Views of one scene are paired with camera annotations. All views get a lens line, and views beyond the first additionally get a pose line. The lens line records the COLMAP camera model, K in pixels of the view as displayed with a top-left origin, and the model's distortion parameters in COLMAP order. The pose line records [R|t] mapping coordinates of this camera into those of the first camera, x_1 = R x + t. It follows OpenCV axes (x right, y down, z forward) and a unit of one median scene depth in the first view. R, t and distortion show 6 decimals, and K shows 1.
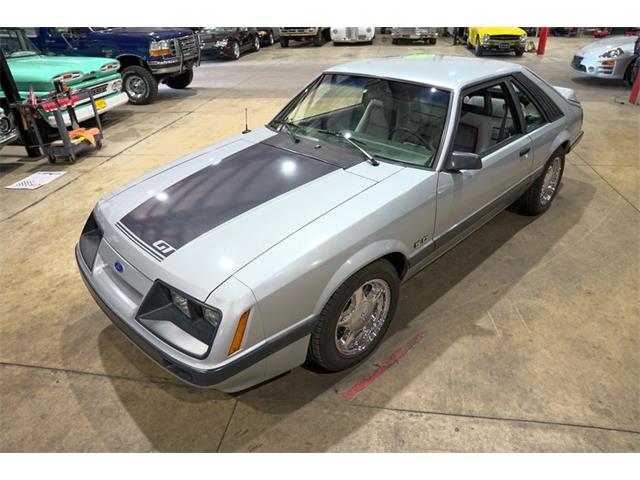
lens RADIAL K [[439.7, 0, 321.2], [0, 439.7, 242.0], [0, 0, 1]] dist [-0.127472, 0.091057]
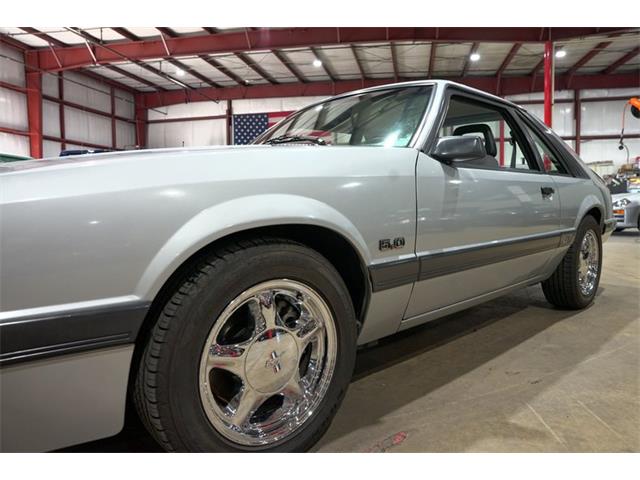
lens RADIAL K [[439.7, 0, 320.2], [0, 439.7, 241.4], [0, 0, 1]] dist [-0.127472, 0.091057]
pose [[0.998743, 0.026806, -0.042354, 0.141857], [-0.042045, 0.908047, -0.416753, 0.216890], [0.027288, 0.418010, 0.908032, 0.424251]]
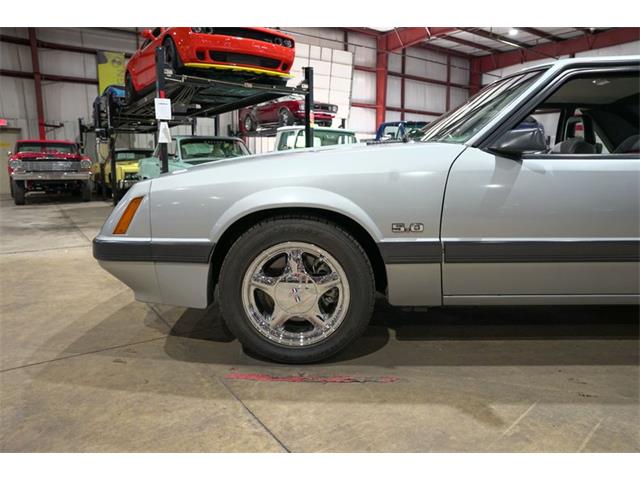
lens RADIAL K [[439.7, 0, 318.9], [0, 439.7, 237.0], [0, 0, 1]] dist [-0.127472, 0.091057]
pose [[0.689861, 0.147689, -0.708716, 0.568271], [-0.378696, 0.907966, -0.179410, 0.174841], [0.616993, 0.392156, 0.682300, 0.391115]]
